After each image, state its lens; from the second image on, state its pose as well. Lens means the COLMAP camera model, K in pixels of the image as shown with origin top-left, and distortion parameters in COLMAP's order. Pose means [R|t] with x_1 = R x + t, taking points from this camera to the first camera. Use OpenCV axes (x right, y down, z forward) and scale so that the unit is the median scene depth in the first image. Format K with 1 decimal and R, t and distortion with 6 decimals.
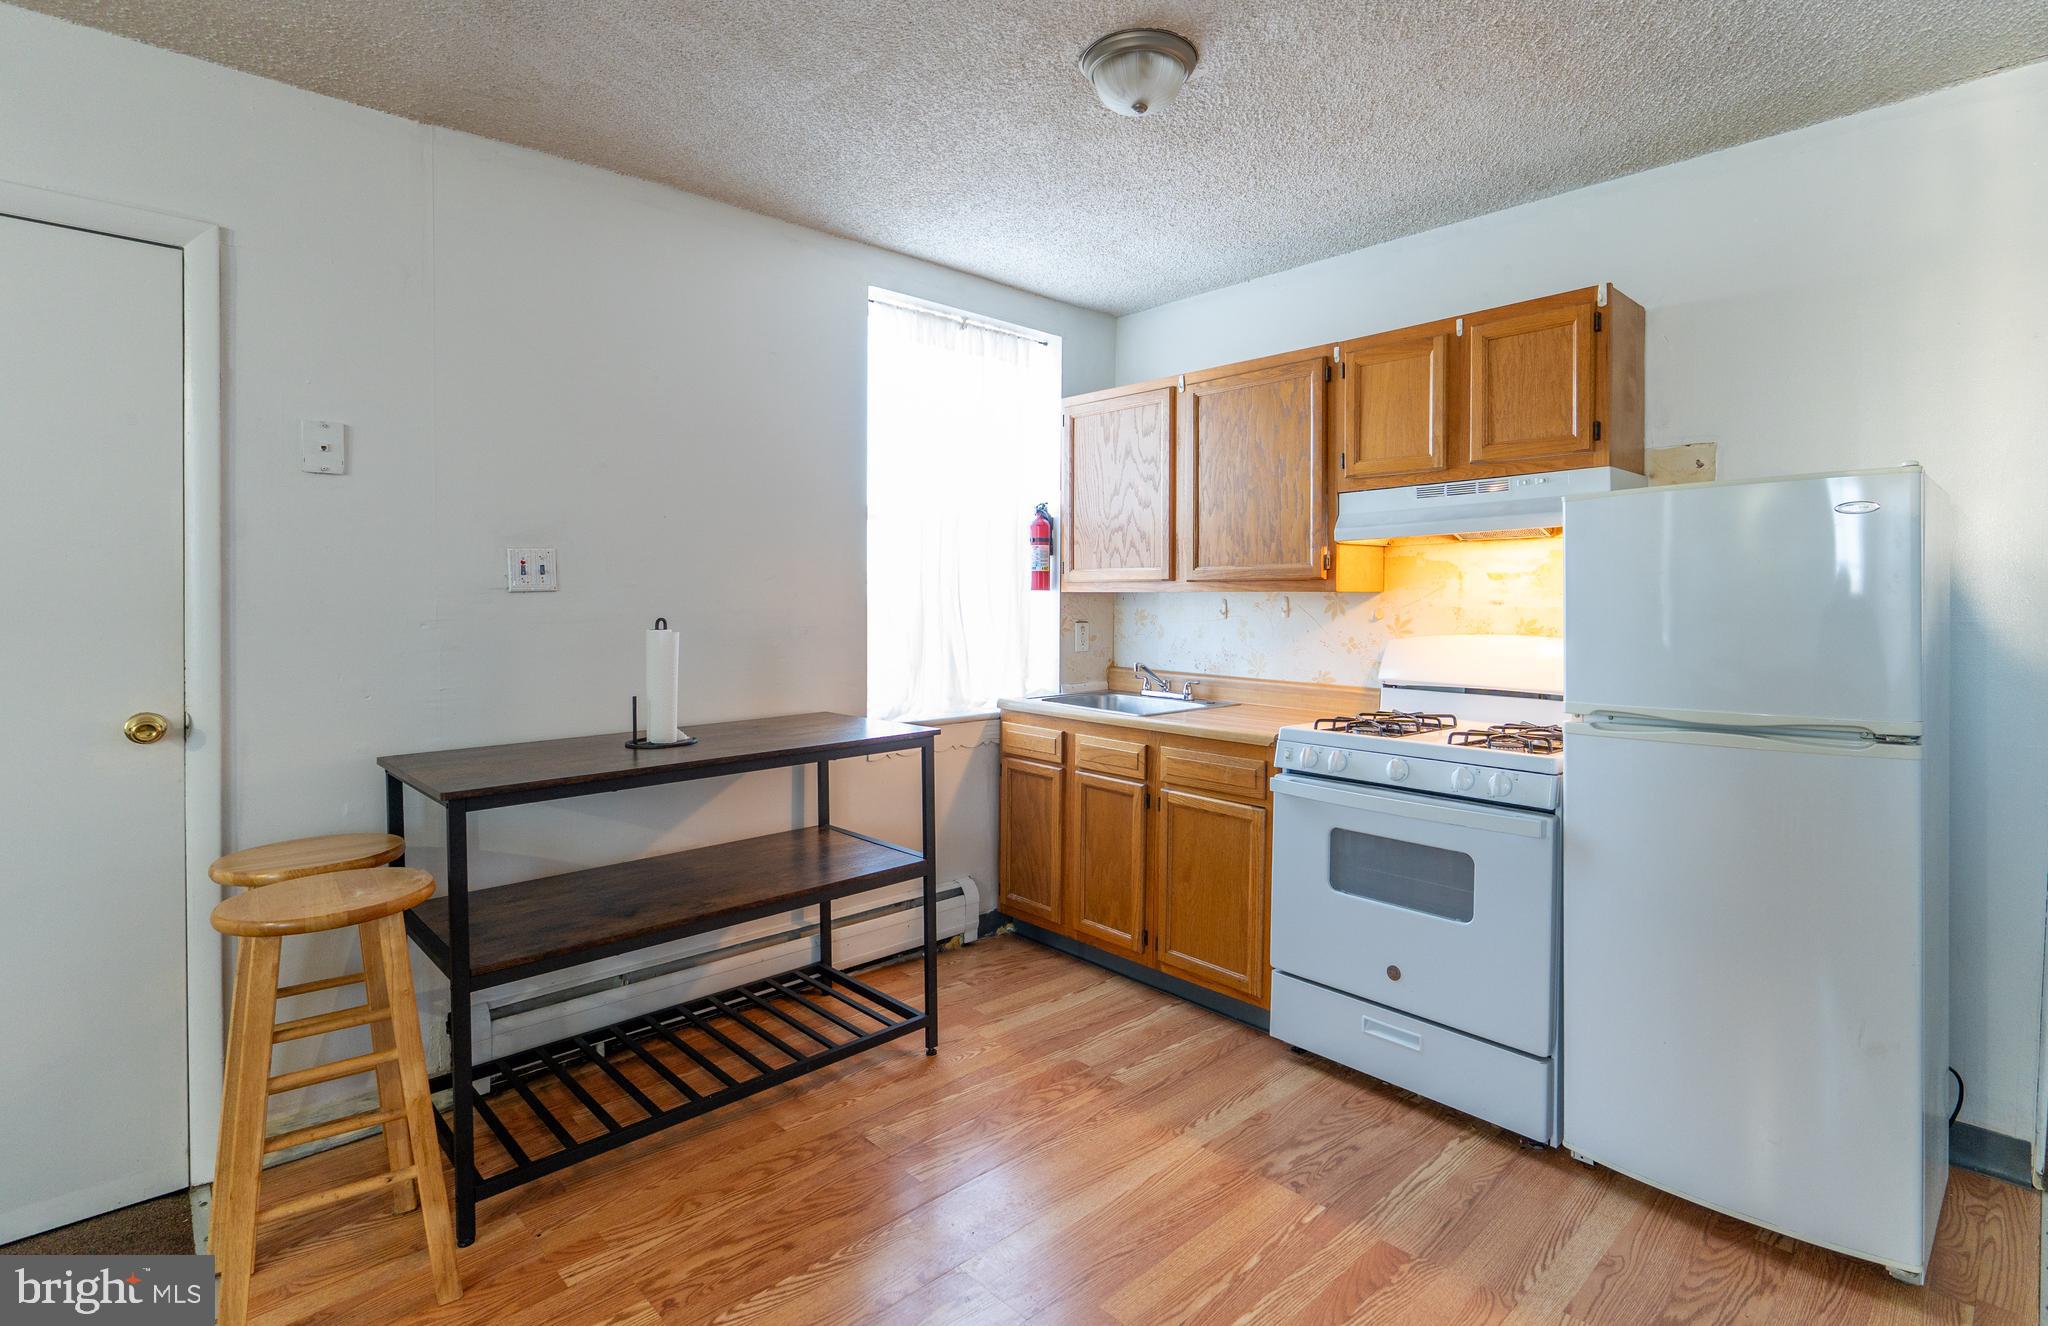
lens RADIAL K [[980.3, 0, 1061.1], [0, 980.3, 616.1], [0, 0, 1]] dist [-0.005712, 0.000068]
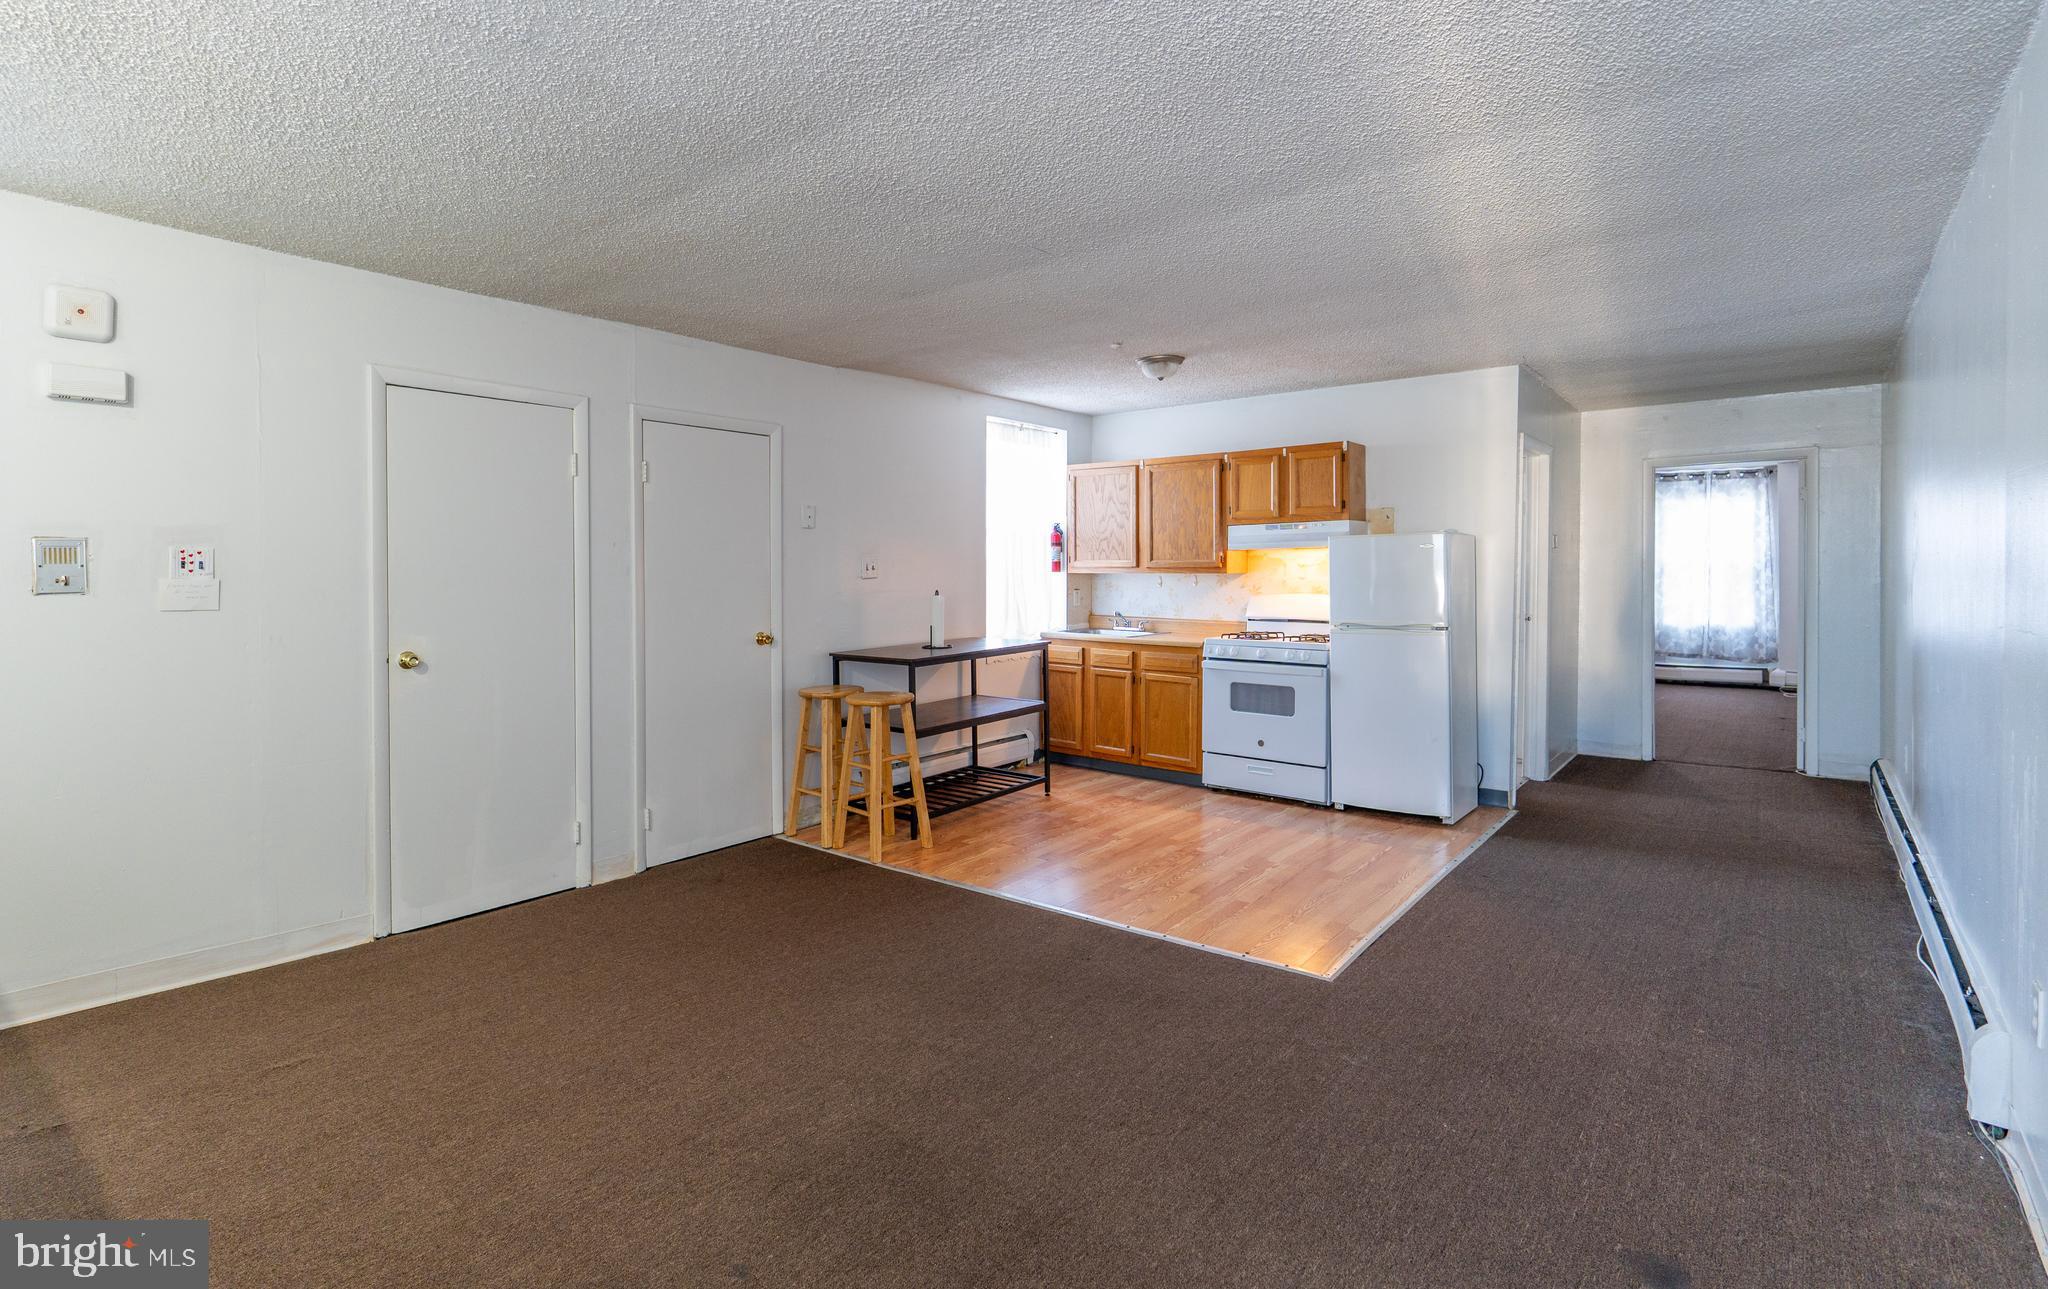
lens RADIAL K [[985.5, 0, 978.8], [0, 985.5, 577.0], [0, 0, 1]] dist [-0.016664, -0.000151]
pose [[0.994221, -0.008604, 0.107011, -0.448503], [0.009150, 0.999948, -0.004606, -0.012850], [-0.106966, 0.005558, 0.994247, -0.976369]]
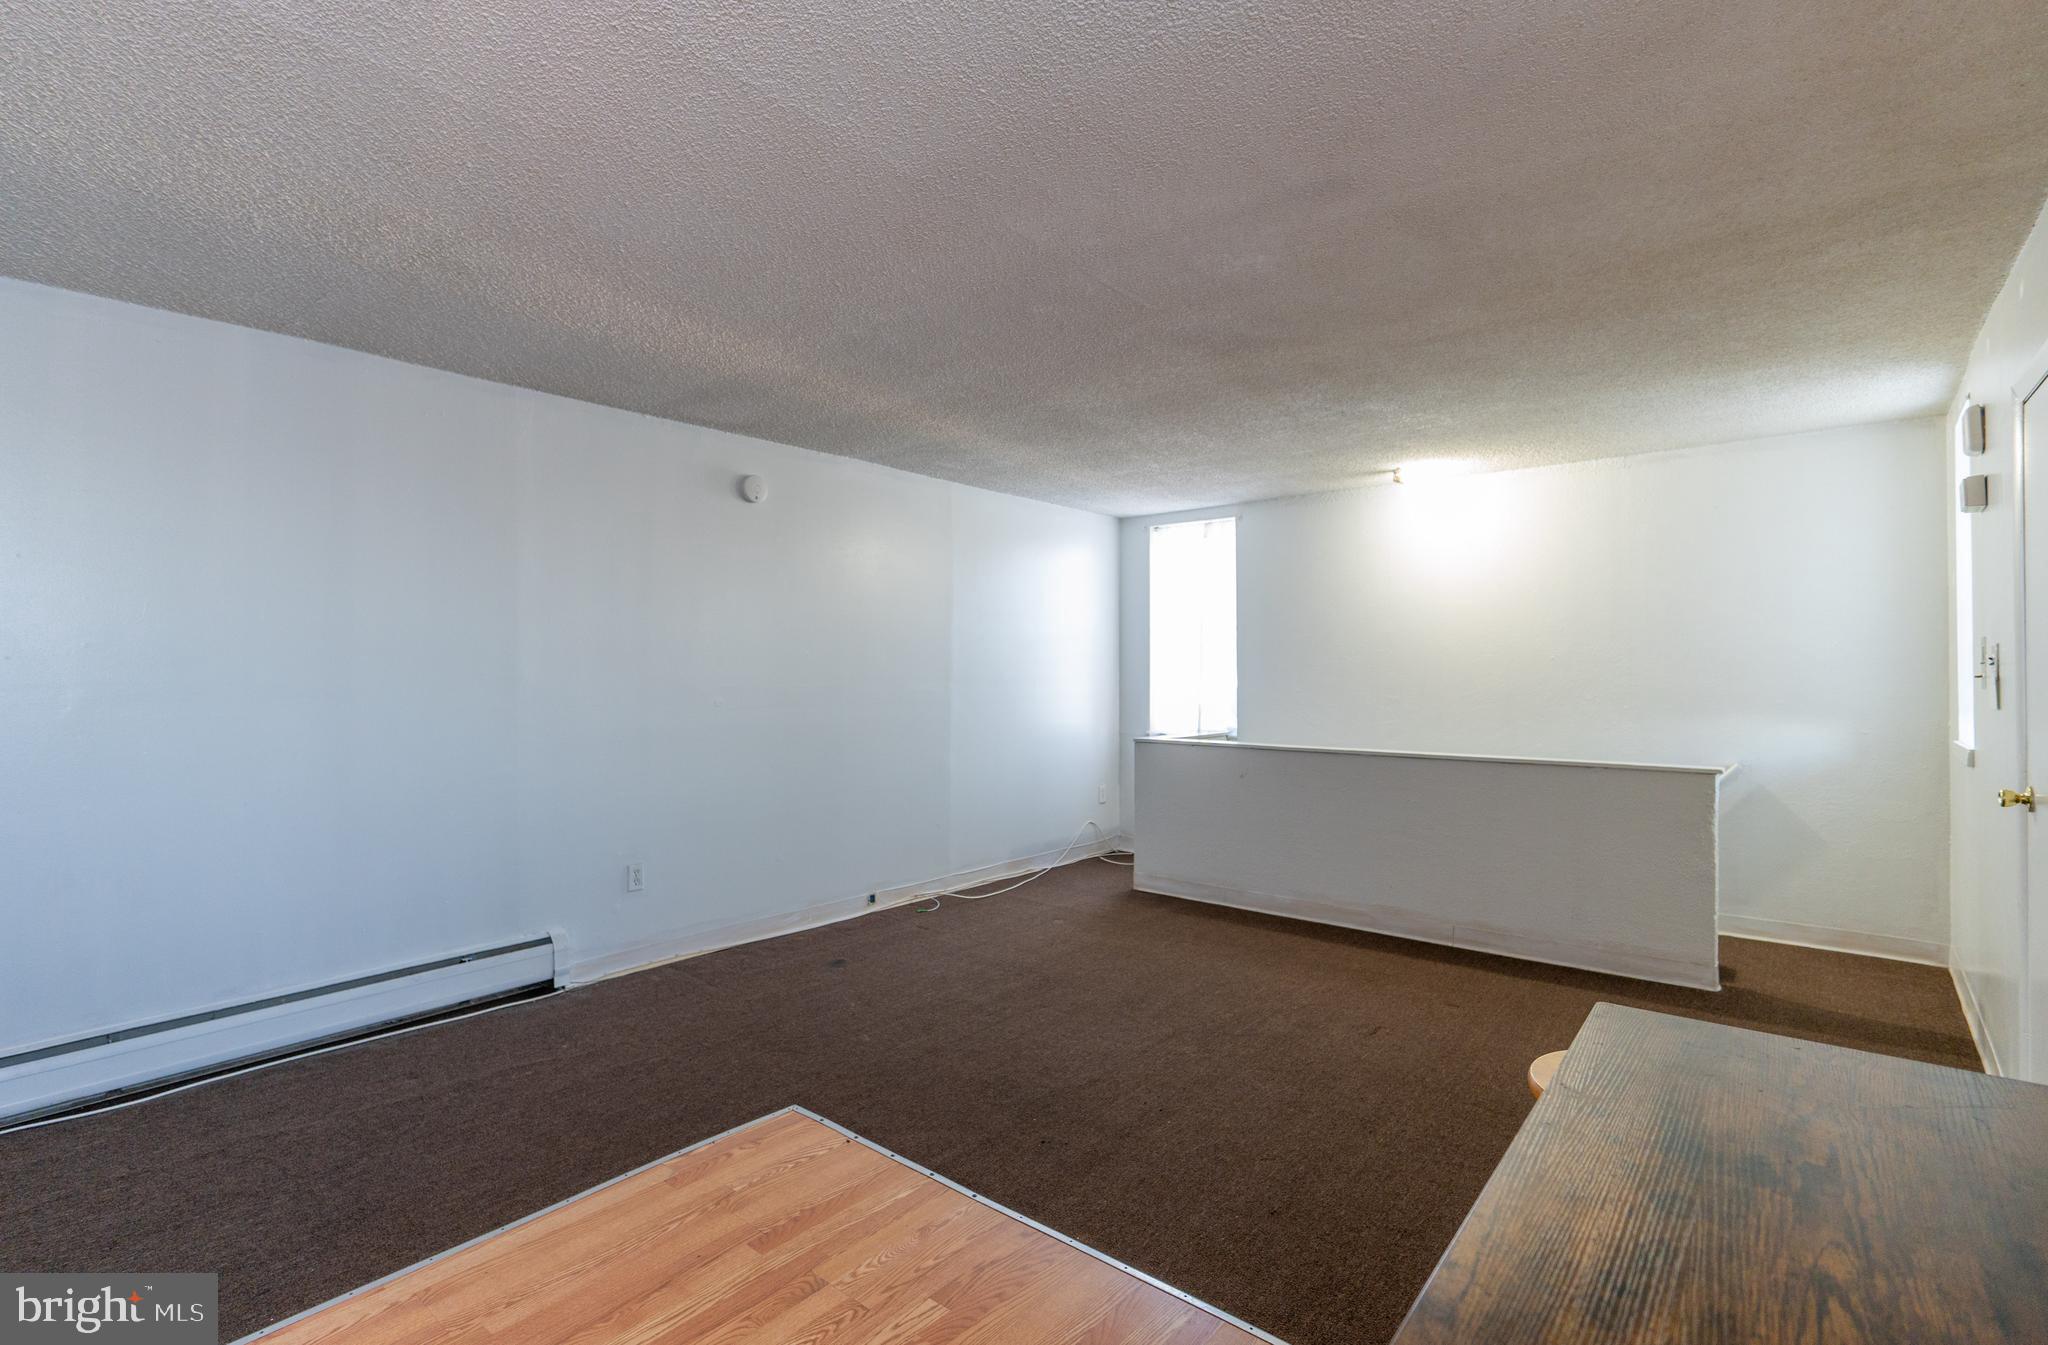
lens RADIAL K [[941.3, 0, 1024.0], [0, 941.3, 672.5], [0, 0, 1]] dist [-0.002360, -0.000114]
pose [[-0.994199, -0.002523, -0.107528, -0.095393], [-0.004151, 0.999880, 0.014922, -0.039087], [0.107478, 0.015282, -0.994090, 0.991535]]
